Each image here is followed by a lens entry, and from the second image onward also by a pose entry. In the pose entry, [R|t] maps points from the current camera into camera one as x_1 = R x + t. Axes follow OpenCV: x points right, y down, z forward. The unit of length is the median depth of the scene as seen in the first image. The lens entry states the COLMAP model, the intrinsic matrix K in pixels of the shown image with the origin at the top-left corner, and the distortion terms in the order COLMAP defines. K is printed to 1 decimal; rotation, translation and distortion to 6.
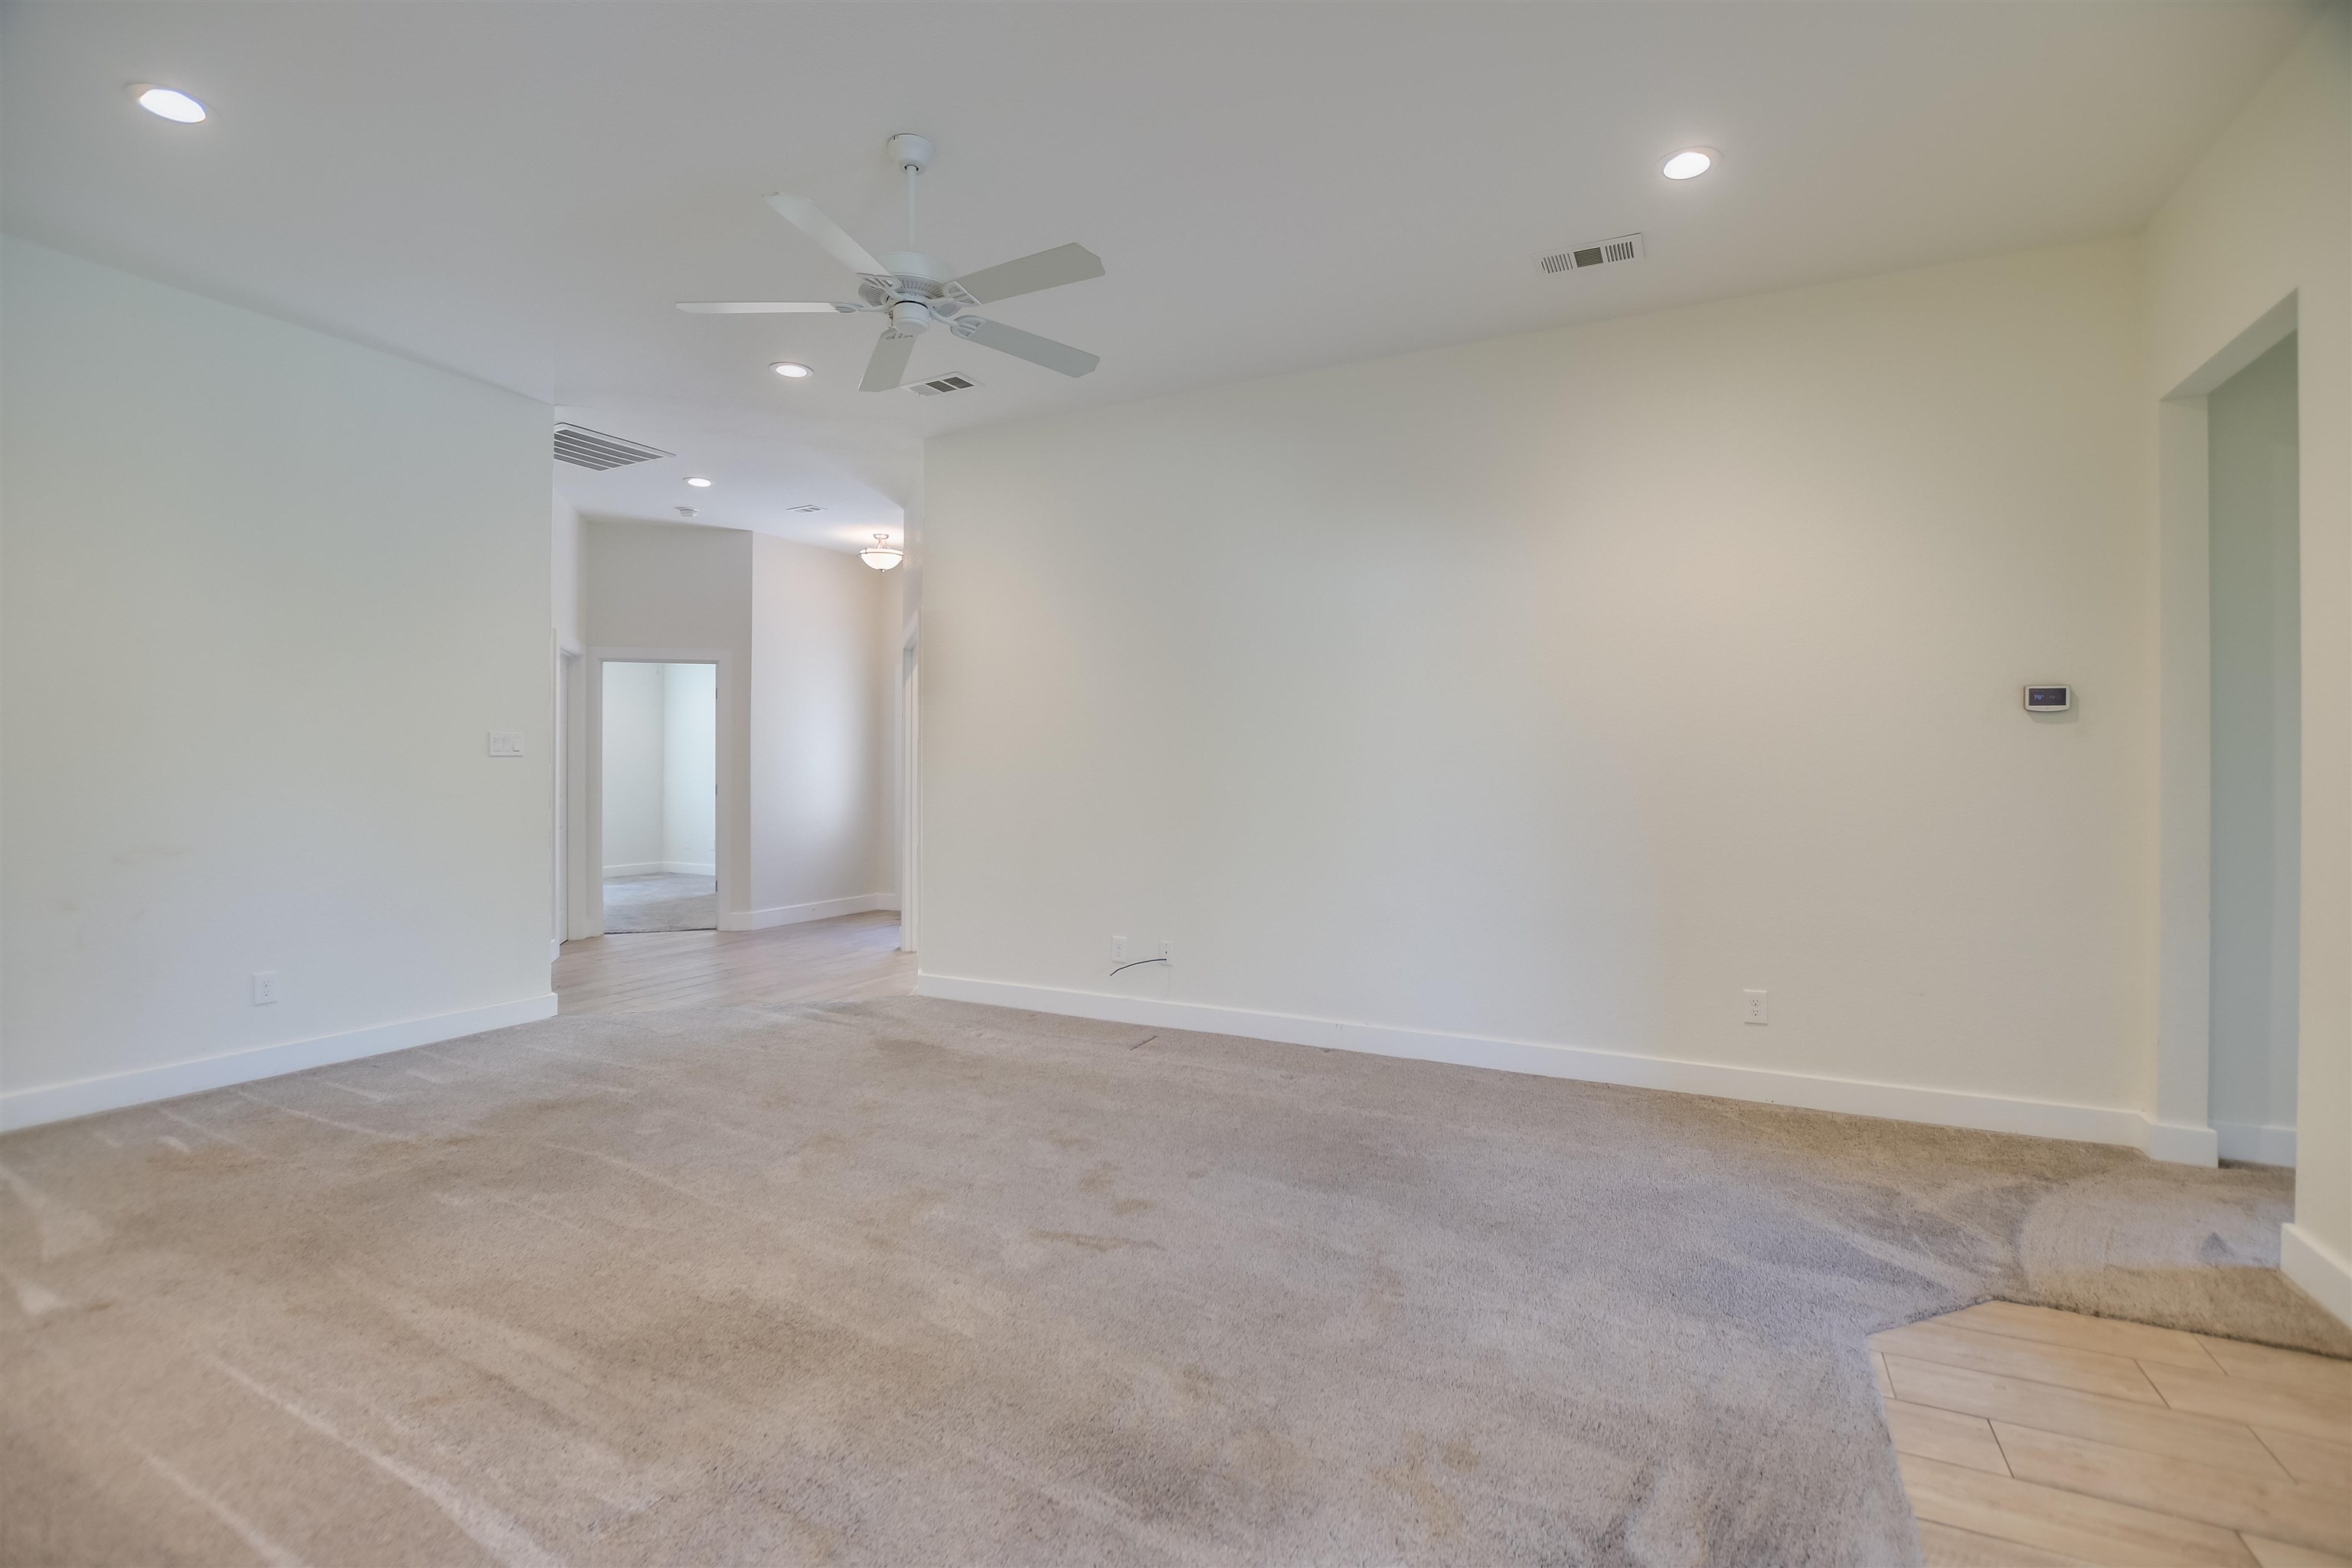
lens RADIAL K [[1032.6, 0, 1171.9], [0, 1032.6, 791.0], [0, 0, 1]] dist [-0.017875, -0.002597]
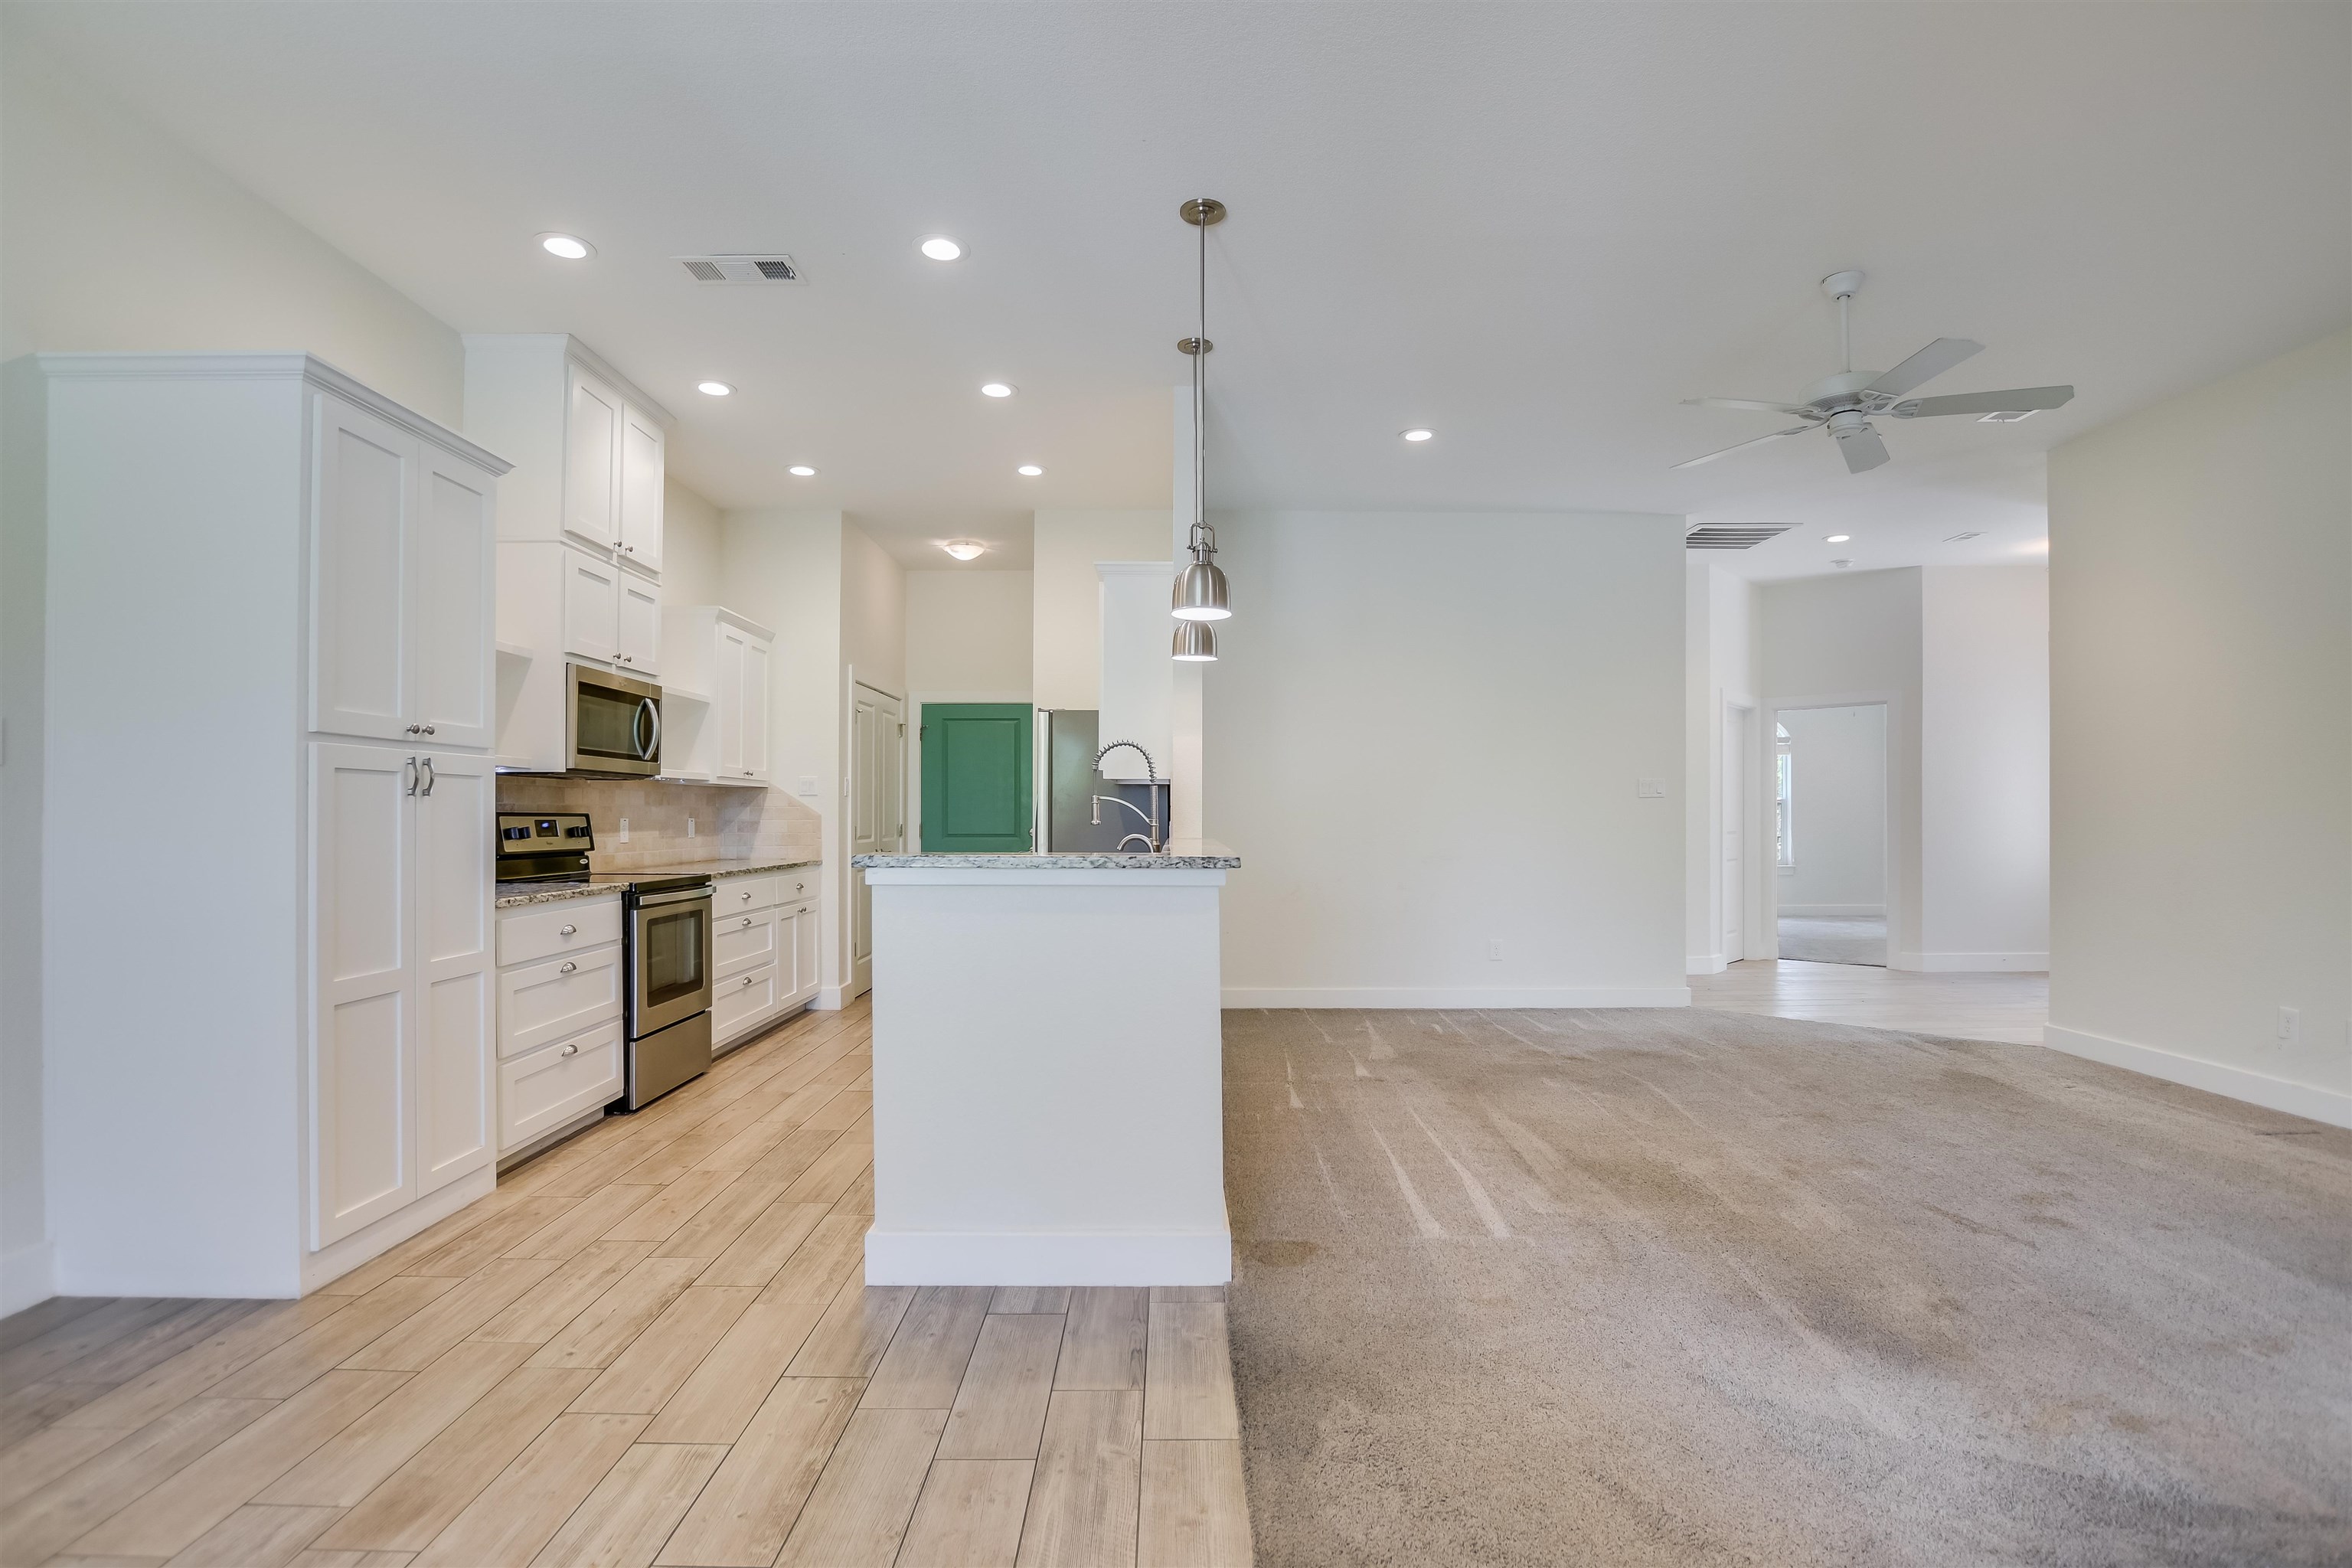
lens RADIAL K [[1126.4, 0, 1194.1], [0, 1126.4, 796.0], [0, 0, 1]] dist [-0.034869, 0.001507]
pose [[0.465200, -0.018409, -0.885014, 0.494994], [-0.016849, 0.999418, -0.029646, 0.026320], [0.885045, 0.028703, 0.464620, -0.245148]]
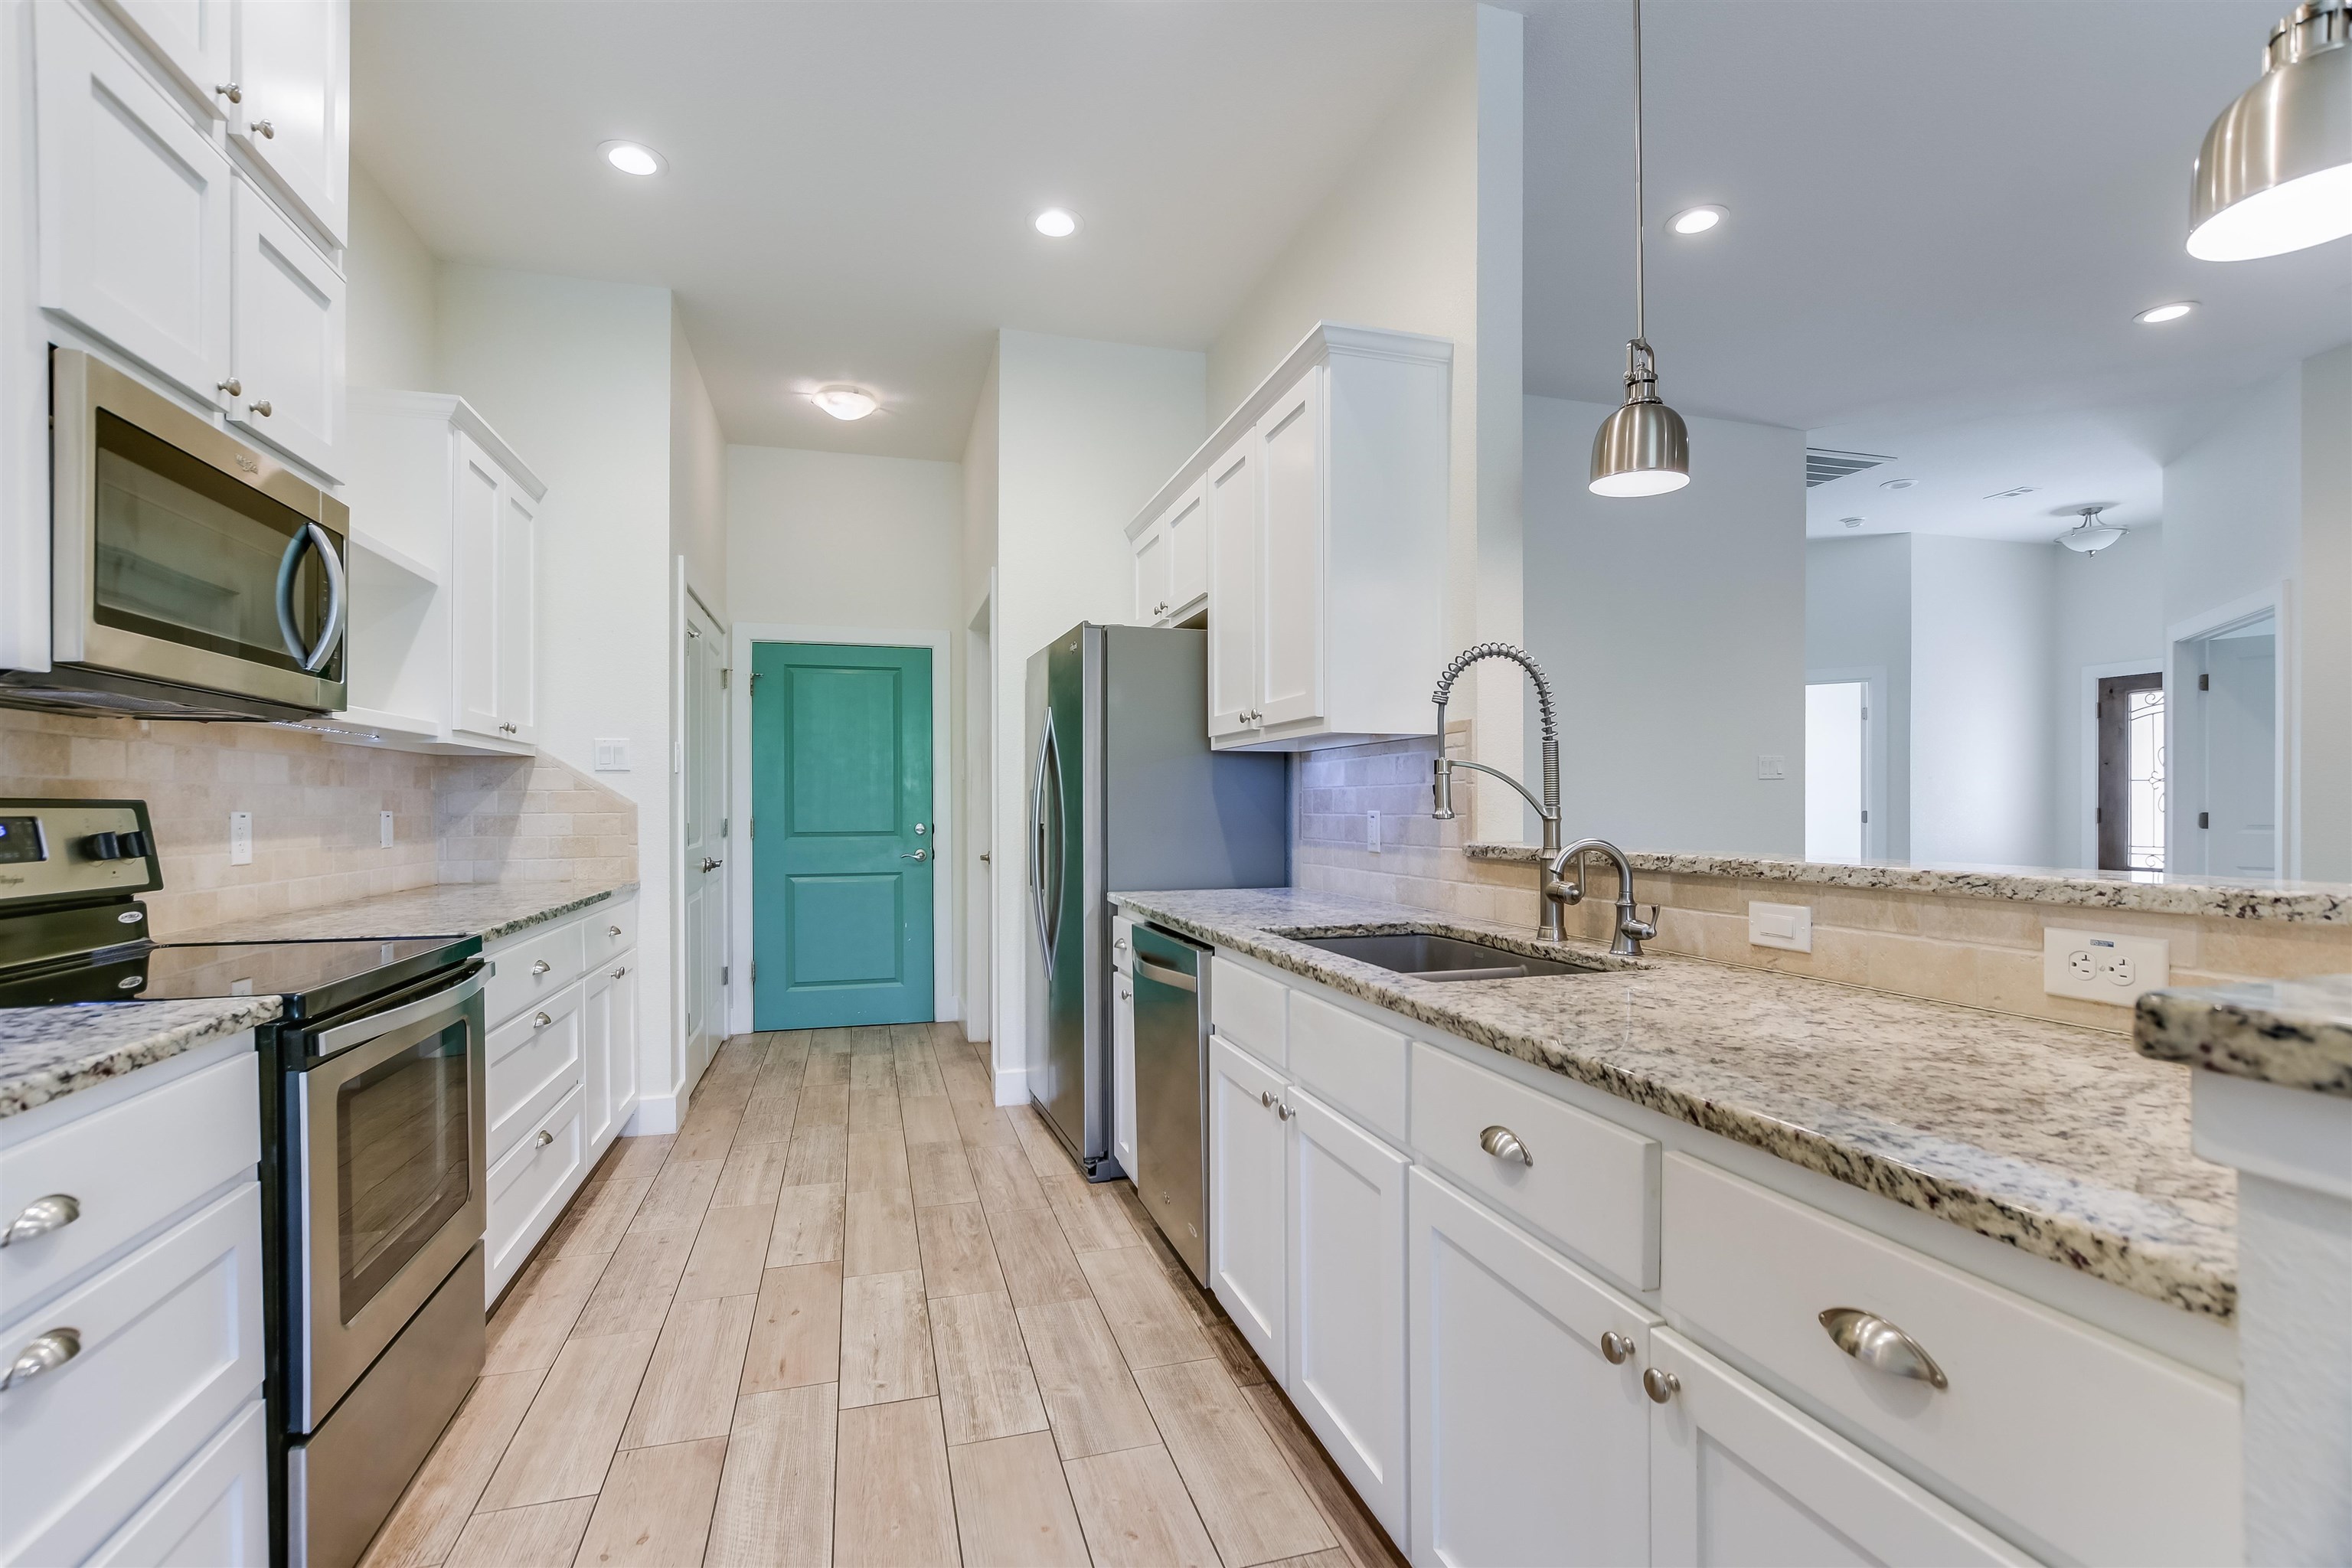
lens RADIAL K [[1055.2, 0, 1174.3], [0, 1055.2, 804.7], [0, 0, 1]] dist [-0.007554, -0.000531]
pose [[0.685791, -0.006287, -0.727772, -0.445947], [-0.009937, 0.999789, -0.018000, 0.026521], [0.727731, 0.019577, 0.685583, -0.250785]]
